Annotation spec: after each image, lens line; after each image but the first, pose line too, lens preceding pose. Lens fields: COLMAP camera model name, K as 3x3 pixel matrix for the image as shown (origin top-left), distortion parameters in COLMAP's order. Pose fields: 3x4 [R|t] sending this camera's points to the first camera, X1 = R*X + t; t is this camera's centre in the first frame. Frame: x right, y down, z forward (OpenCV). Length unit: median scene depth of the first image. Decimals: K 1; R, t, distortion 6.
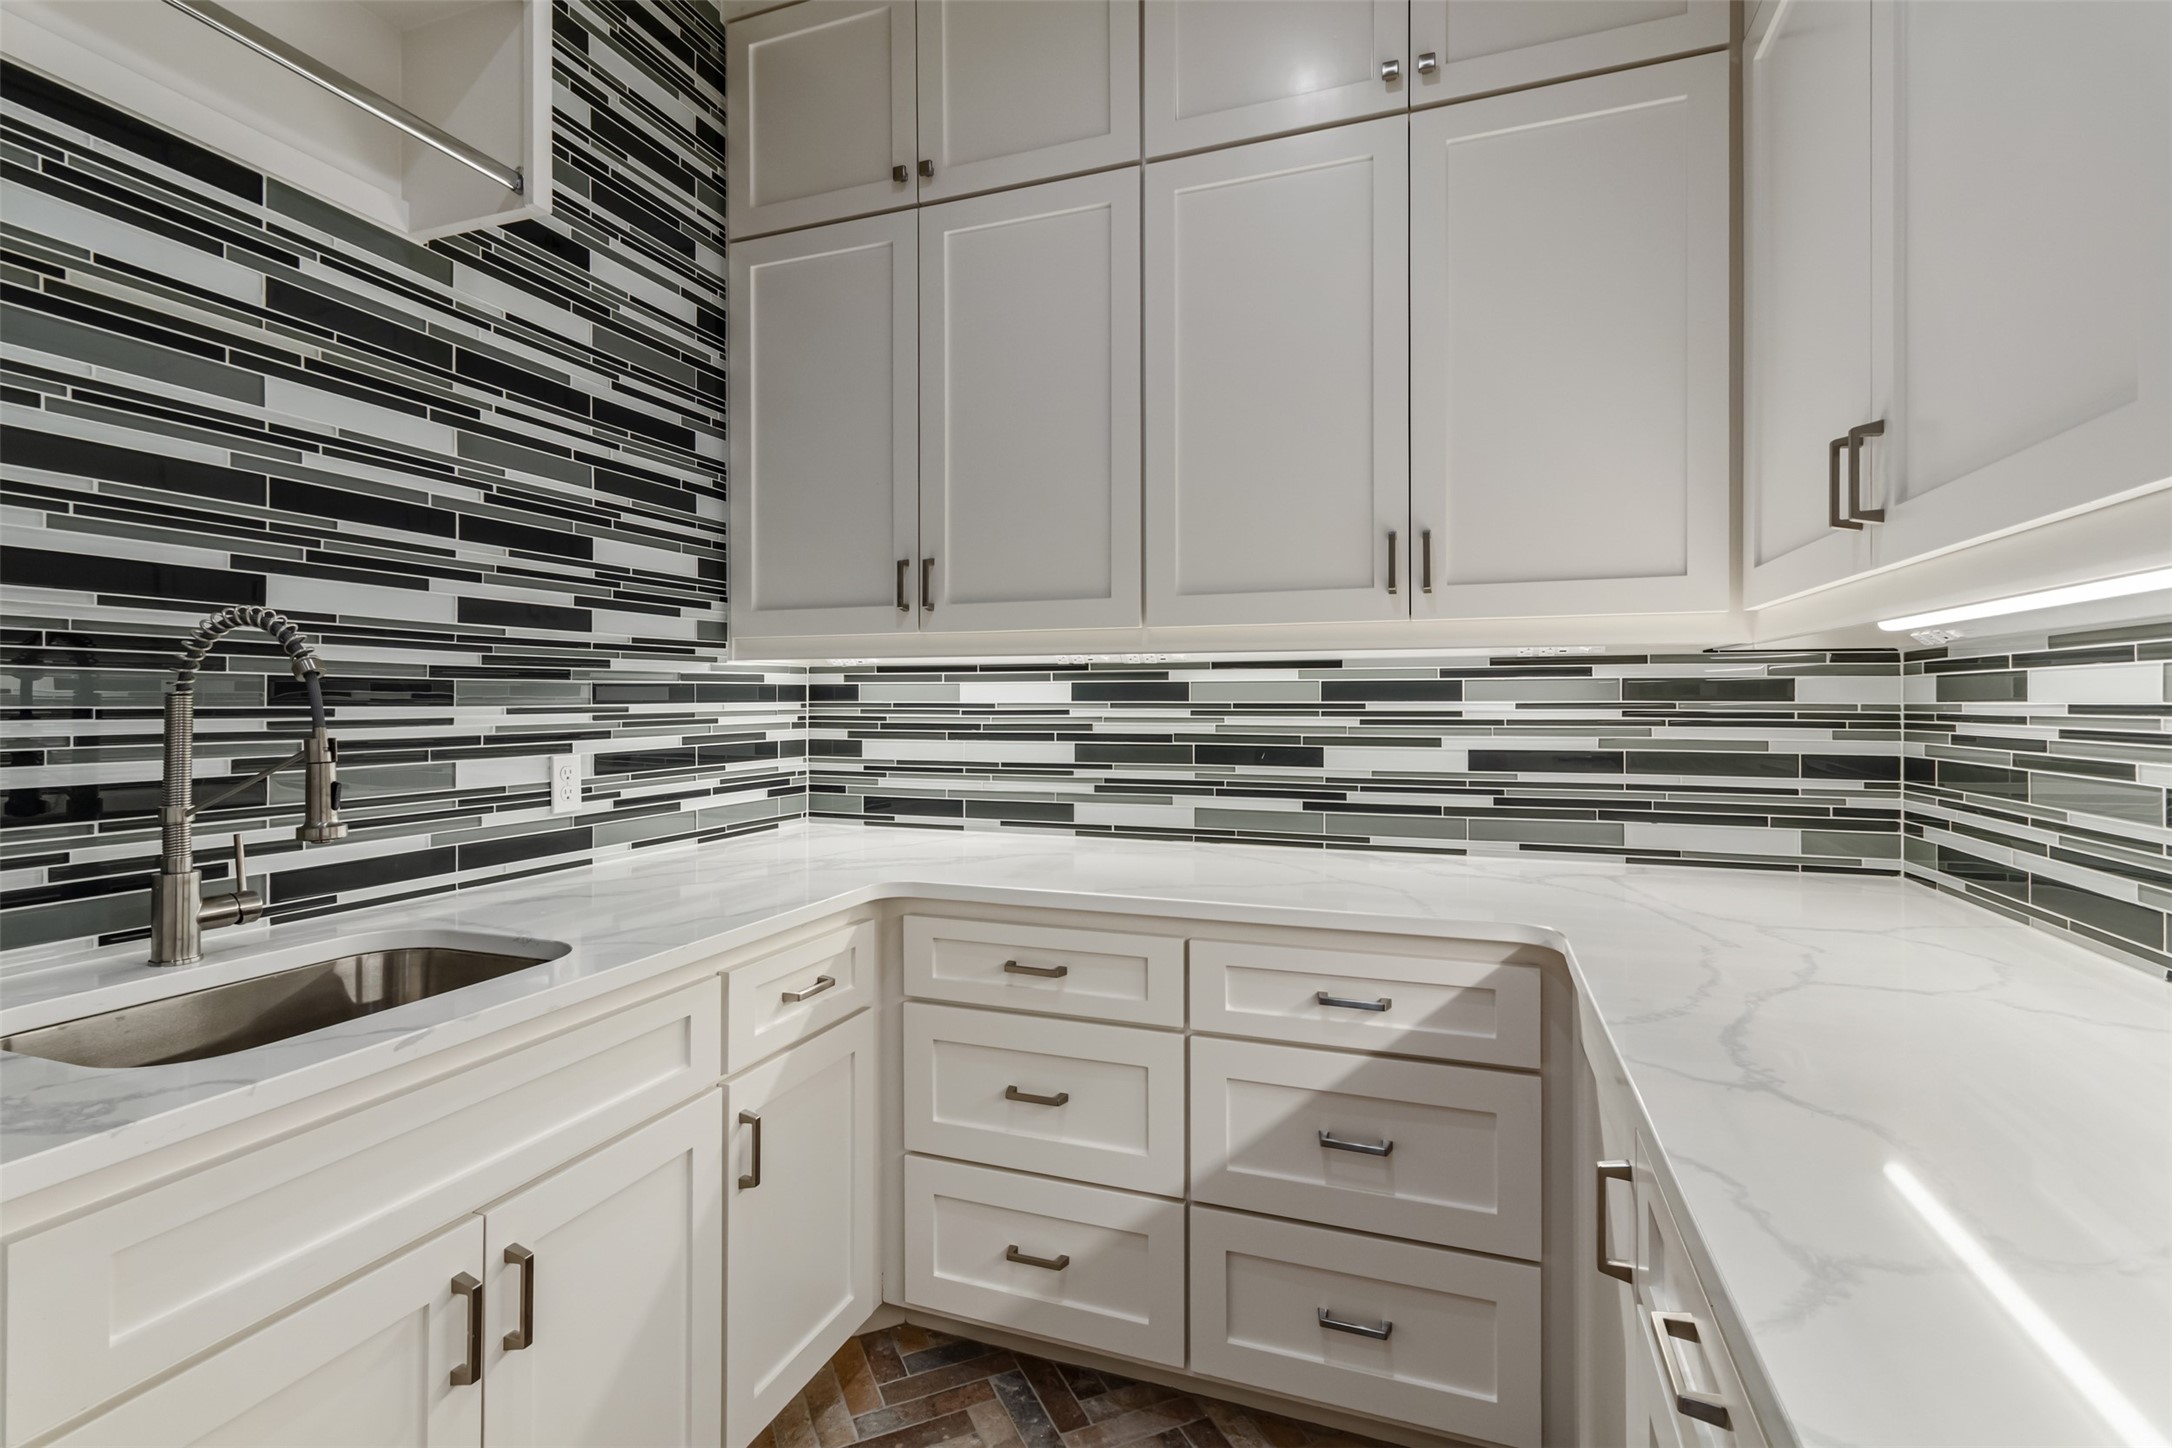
lens RADIAL K [[1011.2, 0, 1086.3], [0, 1011.2, 700.3], [0, 0, 1]] dist [0.007200, -0.001146]
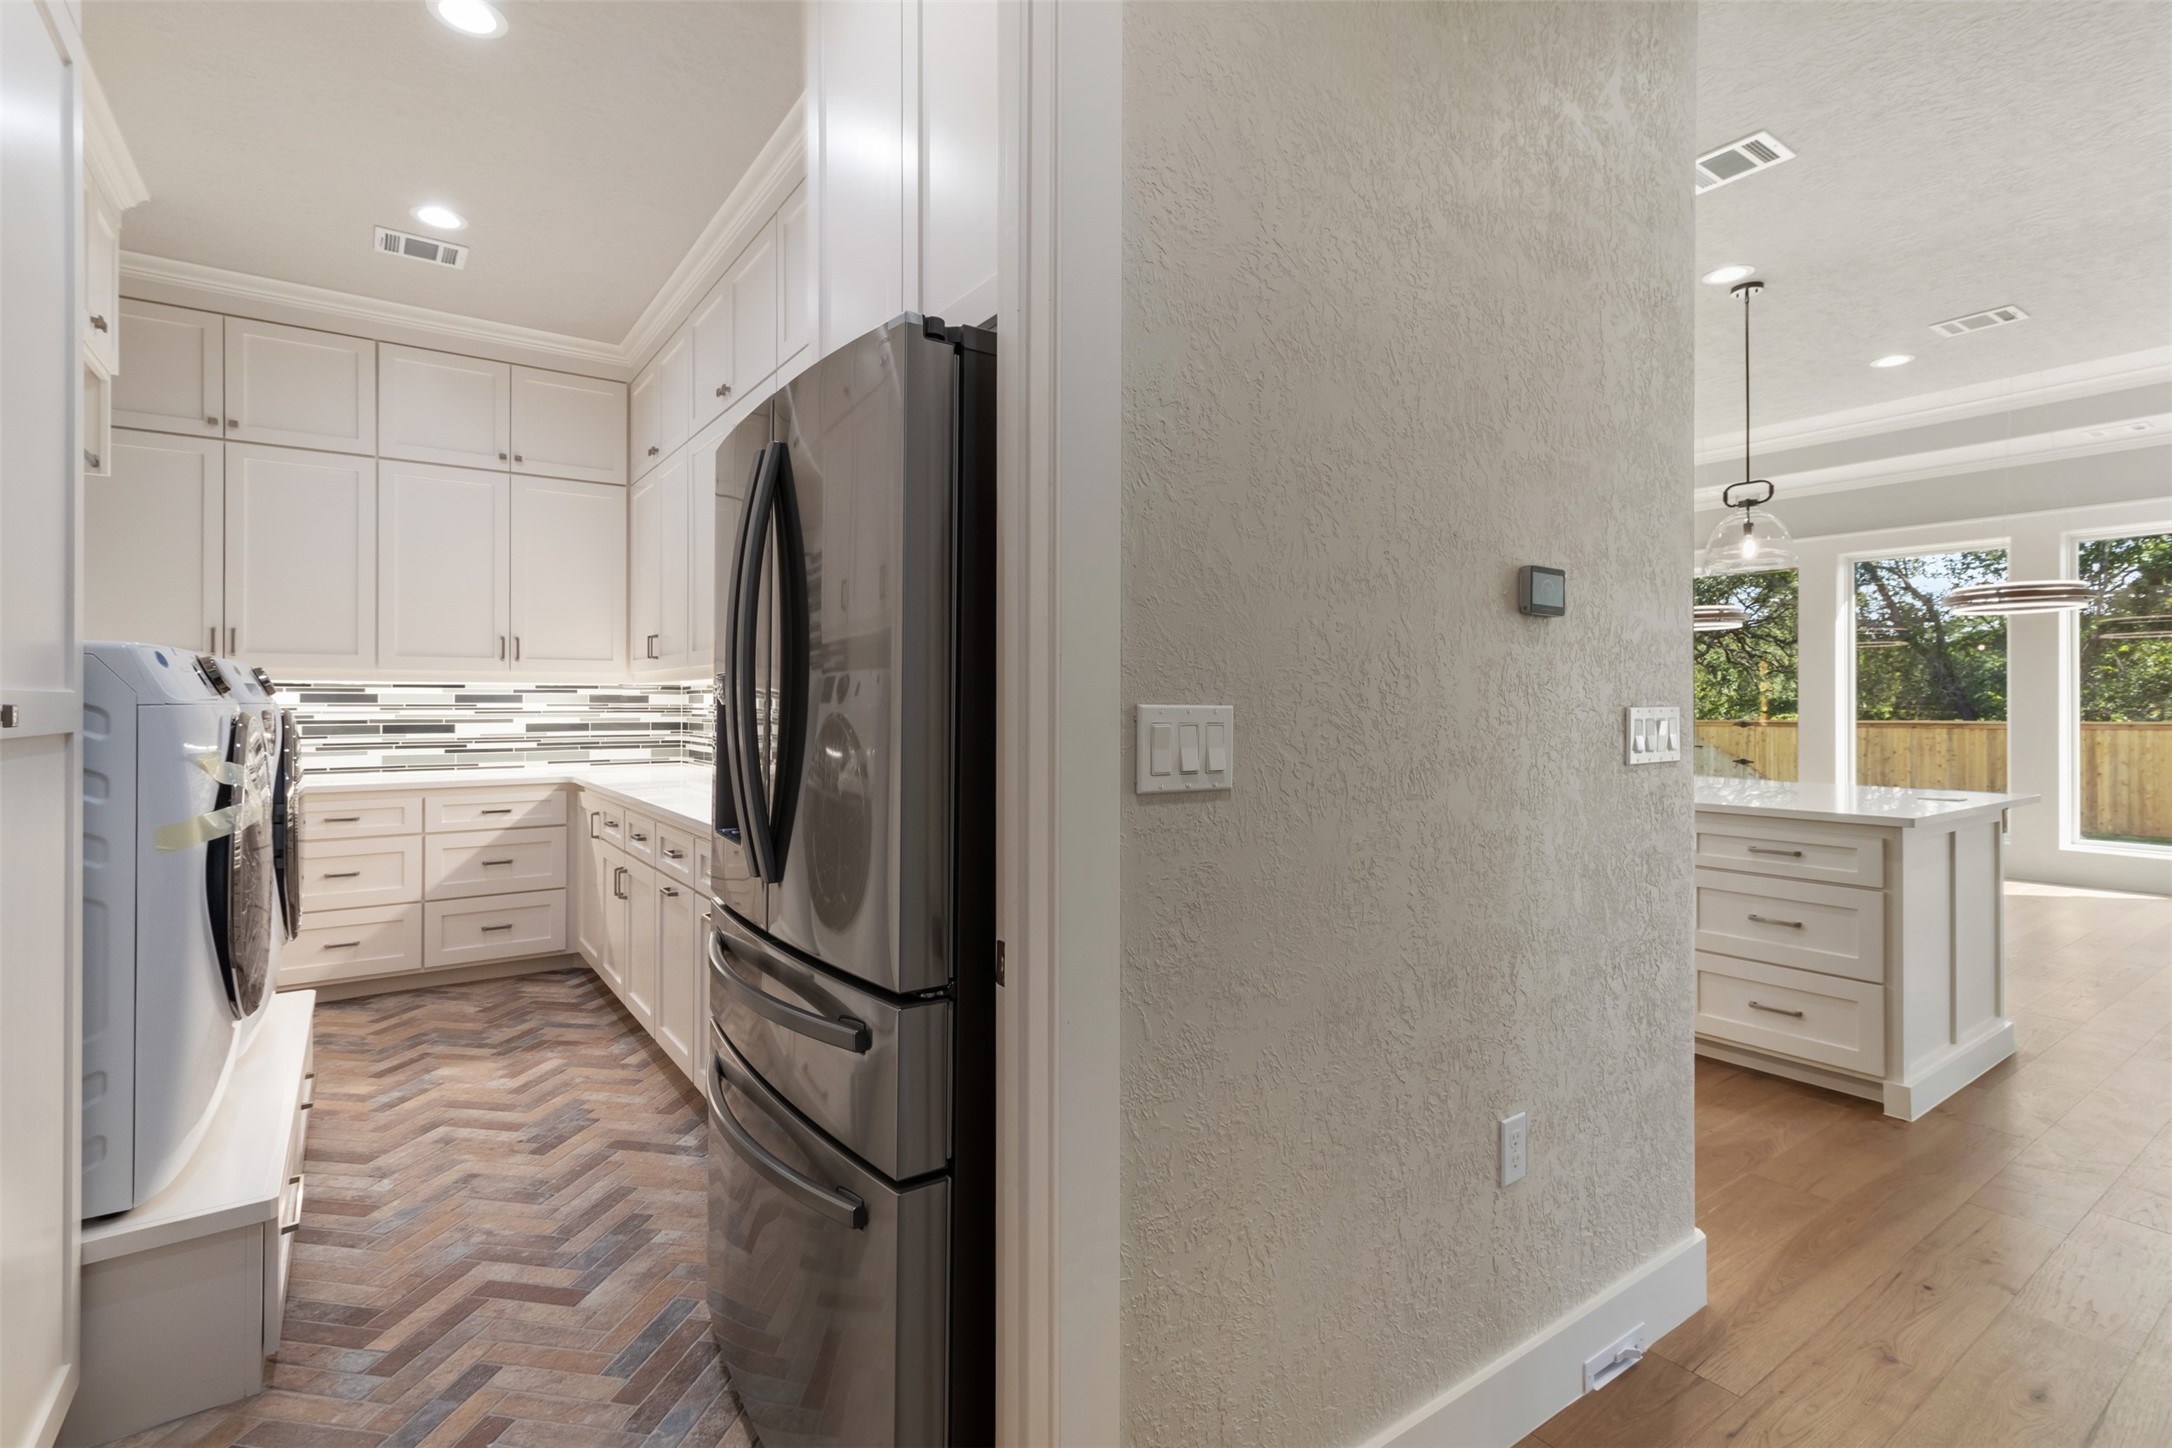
lens RADIAL K [[1011.2, 0, 1086.3], [0, 1011.2, 700.3], [0, 0, 1]] dist [0.007200, -0.001146]
pose [[0.565165, 0.003678, 0.824970, -0.893327], [-0.000490, 0.999991, -0.004122, 0.003335], [-0.824978, 0.001926, 0.565161, -1.519155]]
